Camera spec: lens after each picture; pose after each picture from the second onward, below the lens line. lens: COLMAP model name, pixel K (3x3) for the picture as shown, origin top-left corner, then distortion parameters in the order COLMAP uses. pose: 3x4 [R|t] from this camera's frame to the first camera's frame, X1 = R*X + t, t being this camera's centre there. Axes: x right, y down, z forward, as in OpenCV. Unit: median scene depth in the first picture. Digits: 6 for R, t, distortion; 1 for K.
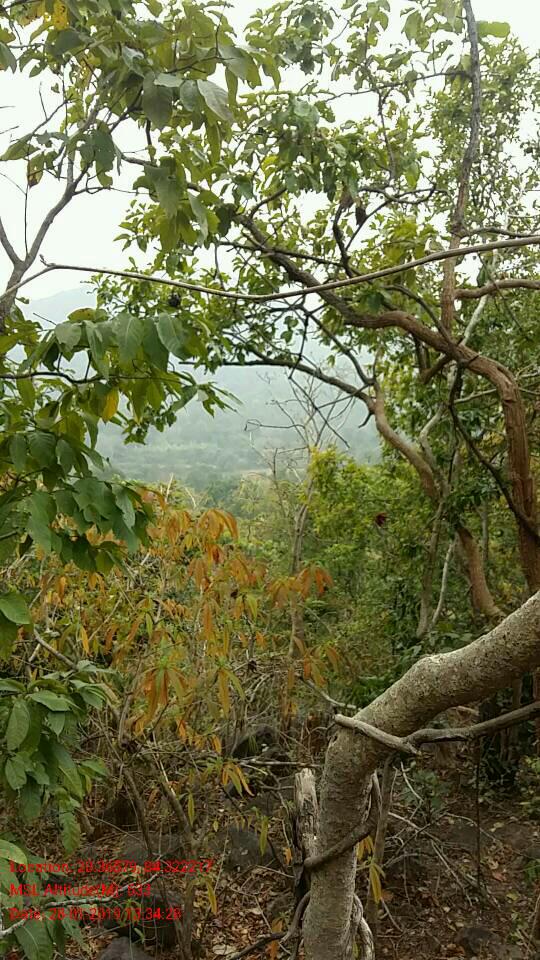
lens RADIAL K [[743.5, 0, 278.1], [0, 743.5, 459.8], [0, 0, 1]] dist [0.106935, -0.237058]
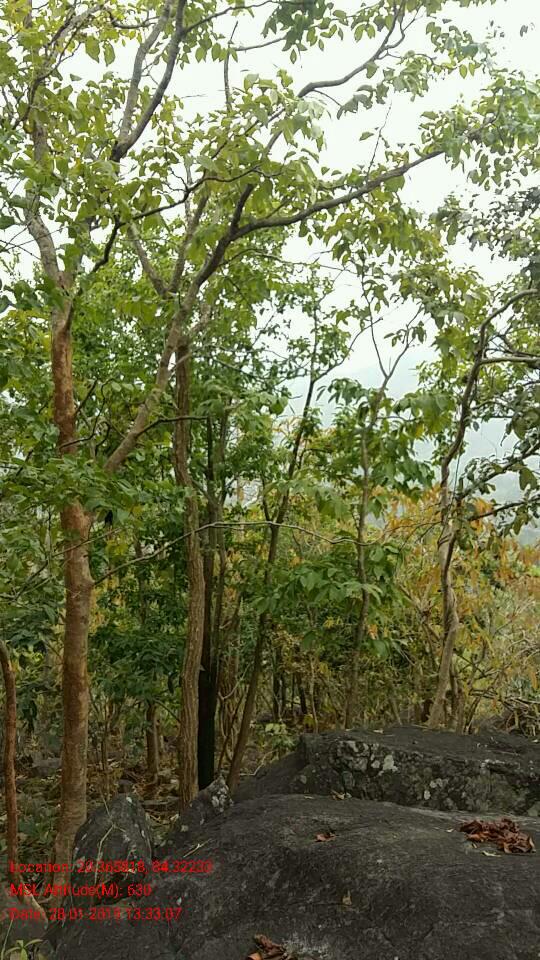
lens RADIAL K [[743.5, 0, 278.1], [0, 743.5, 459.8], [0, 0, 1]] dist [0.106935, -0.237058]
pose [[0.910583, 0.020063, -0.412840, 0.346442], [-0.053523, 0.996135, -0.069644, 0.206045], [0.409847, 0.085513, 0.908137, -1.323961]]
